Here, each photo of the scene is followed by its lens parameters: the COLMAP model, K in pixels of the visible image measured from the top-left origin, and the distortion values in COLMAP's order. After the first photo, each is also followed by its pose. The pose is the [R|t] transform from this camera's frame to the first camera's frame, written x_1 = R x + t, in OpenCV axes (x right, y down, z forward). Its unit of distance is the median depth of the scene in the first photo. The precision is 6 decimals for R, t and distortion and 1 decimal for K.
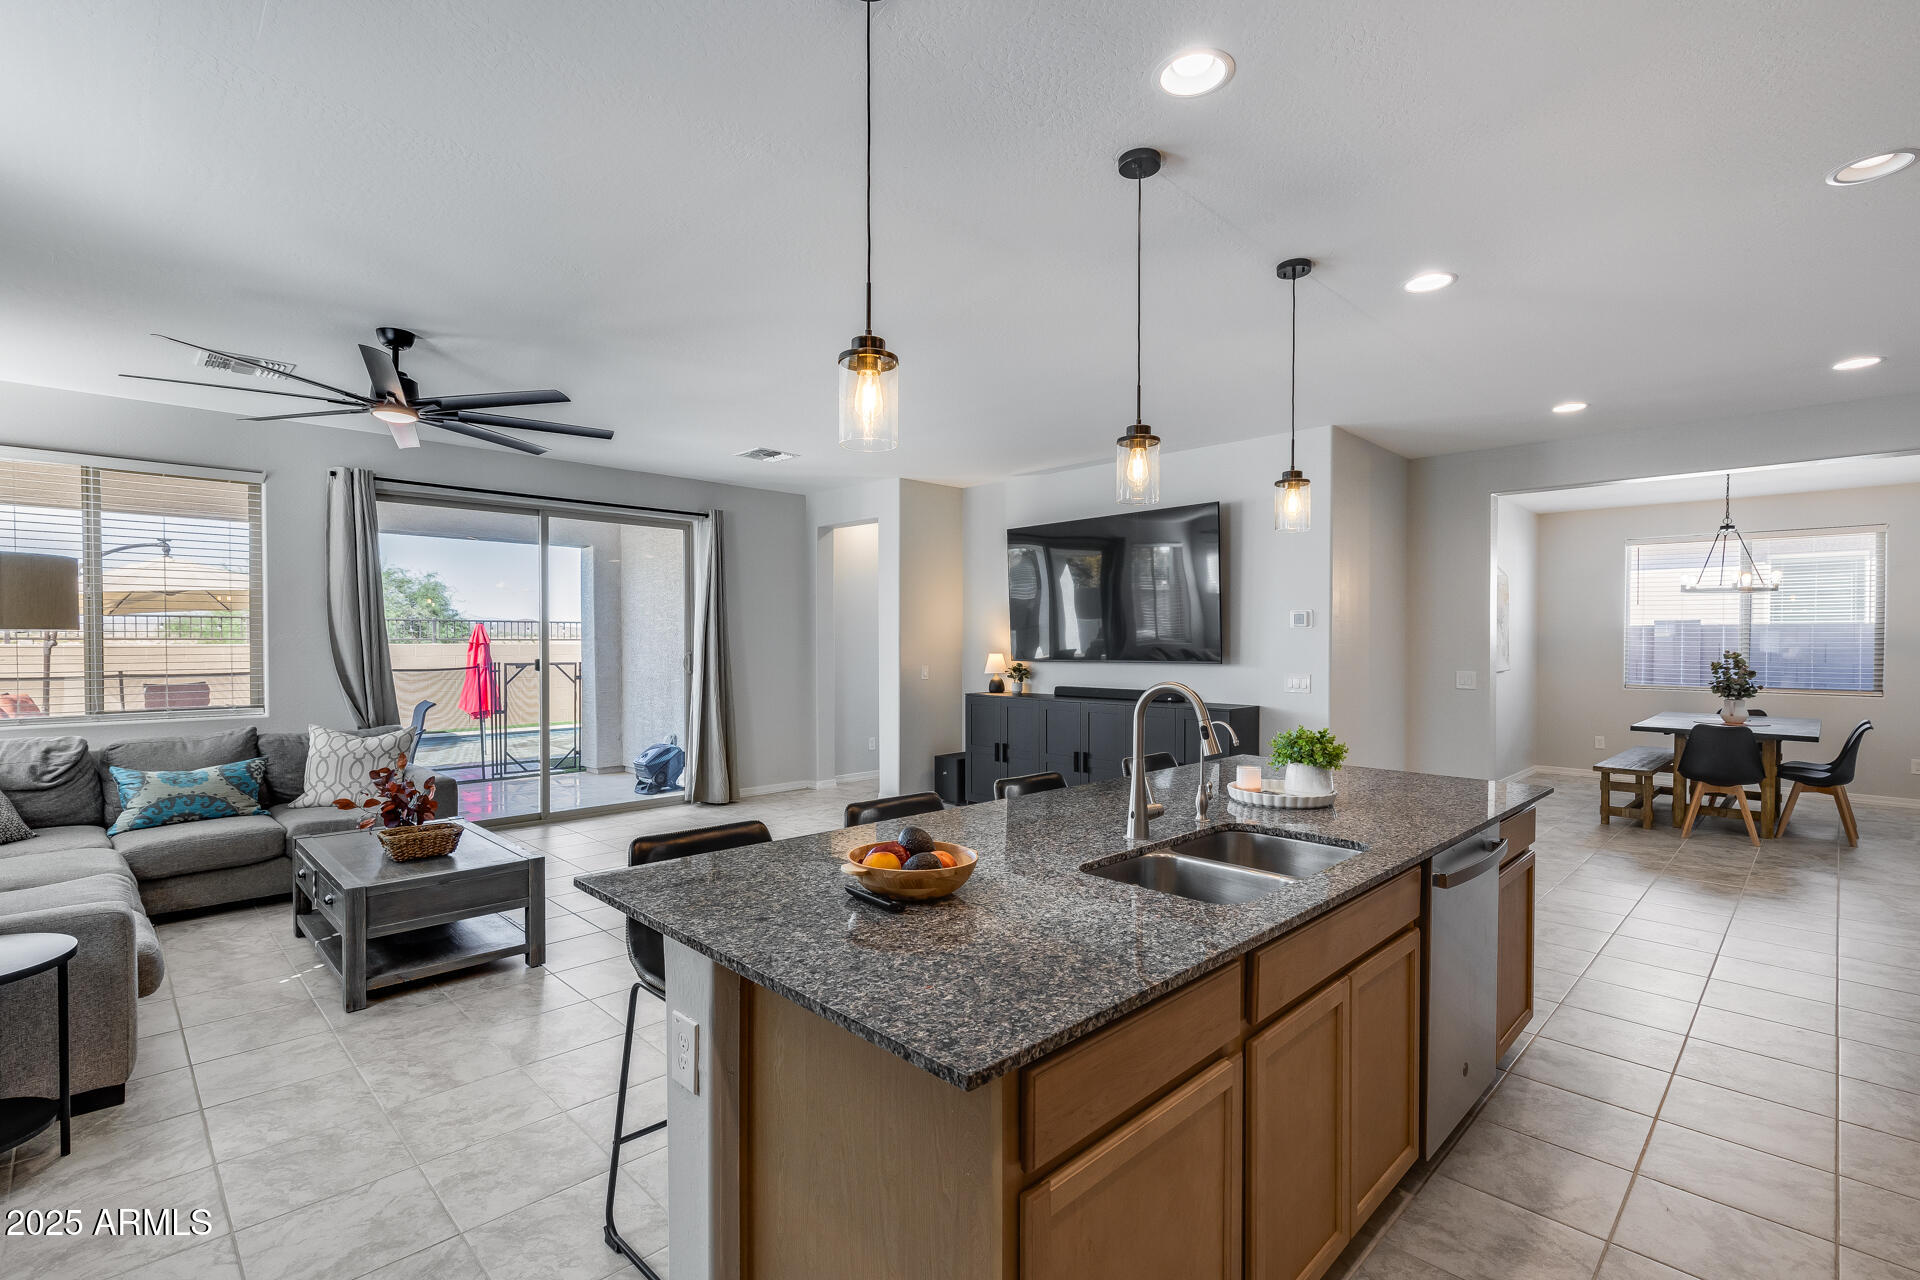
lens RADIAL K [[867.7, 0, 960.0], [0, 867.7, 640.0], [0, 0, 1]] dist [0.011074, 0.000310]
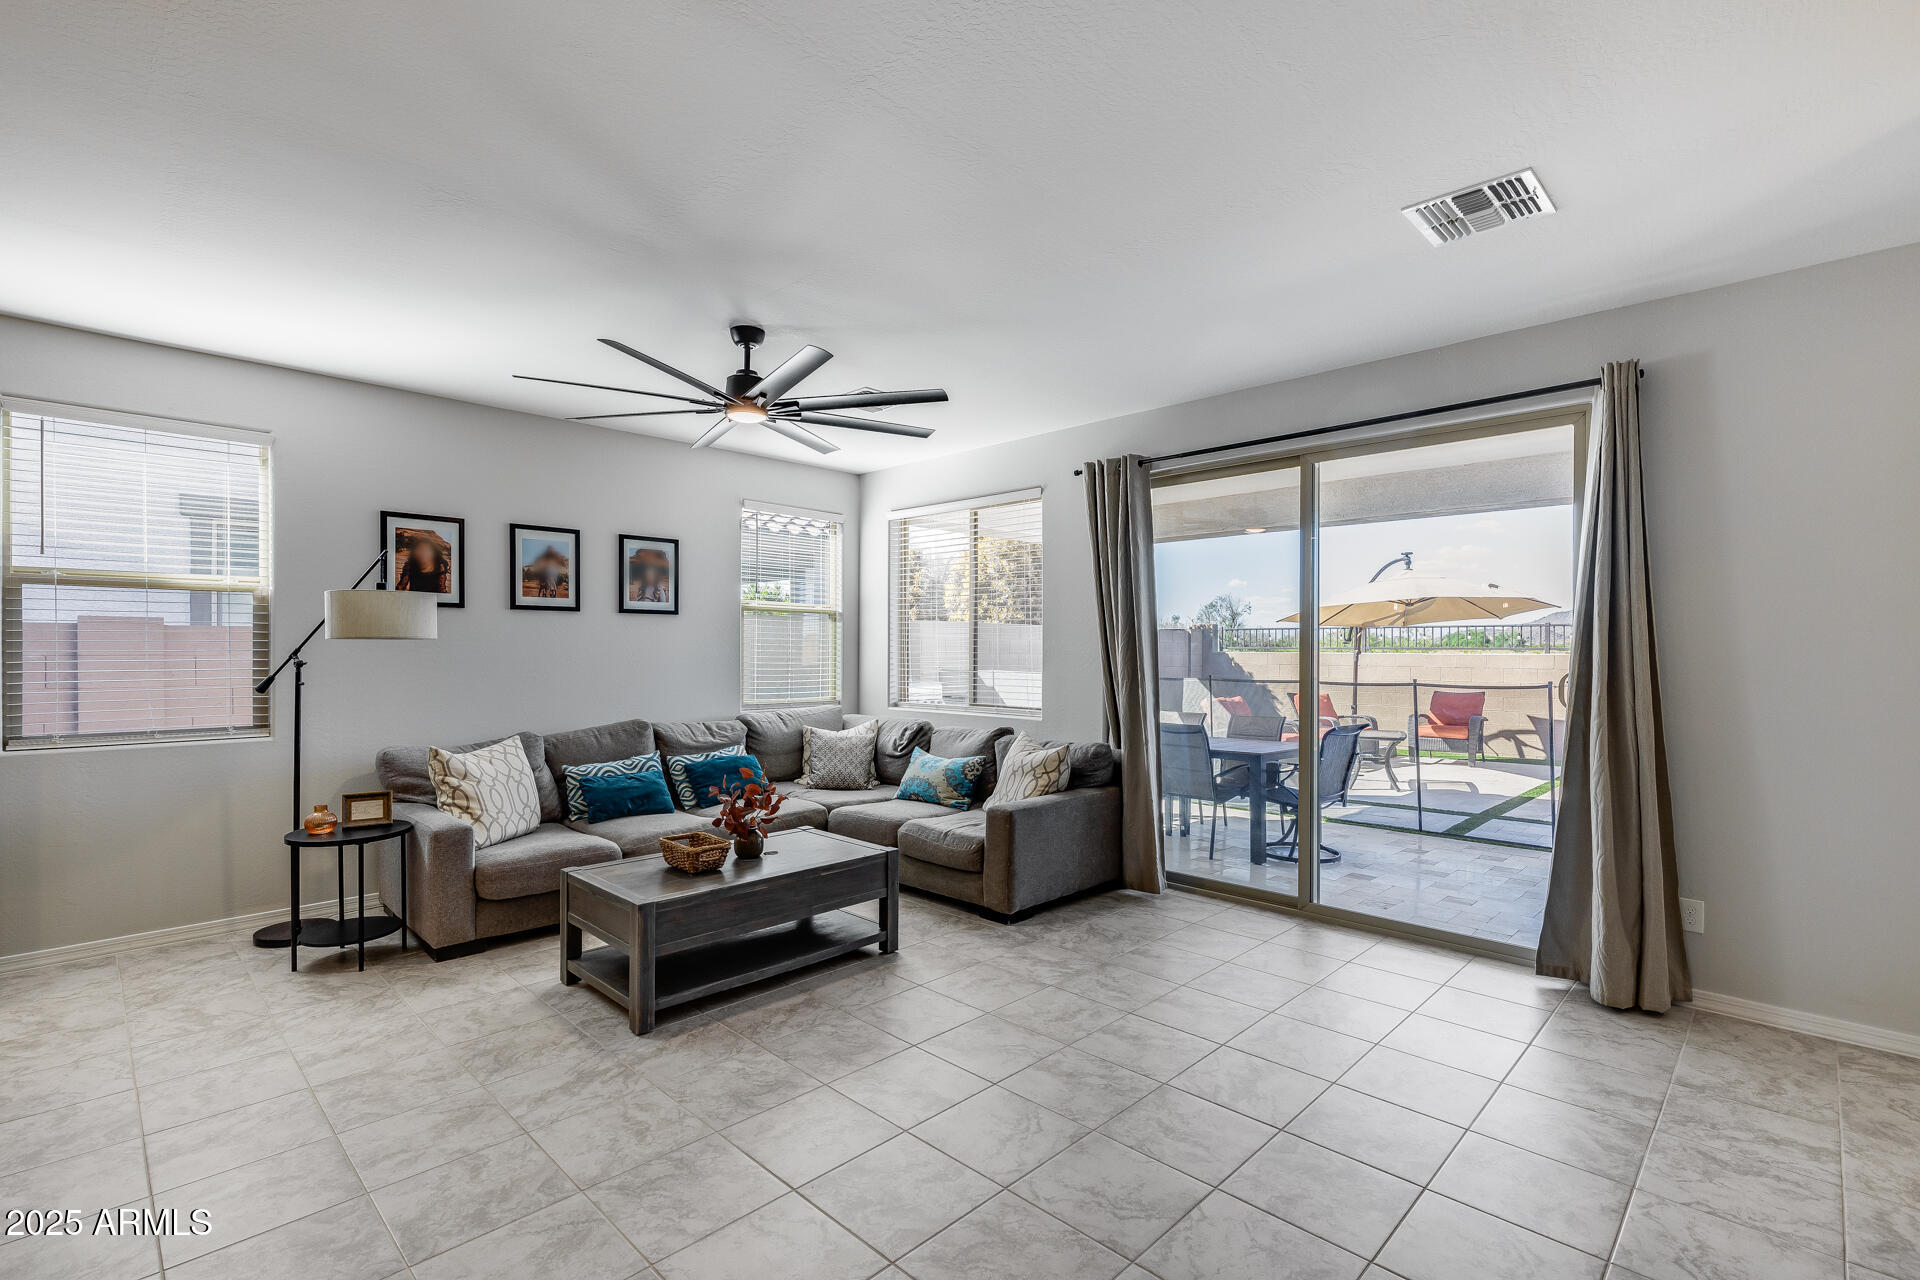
lens RADIAL K [[889.8, 0, 960.0], [0, 889.8, 640.0], [0, 0, 1]] dist [0.005031, 0.000372]
pose [[0.018699, -0.015158, -0.999710, 0.228522], [-0.000918, 0.999884, -0.015178, 0.006746], [0.999825, 0.001201, 0.018683, 0.780791]]
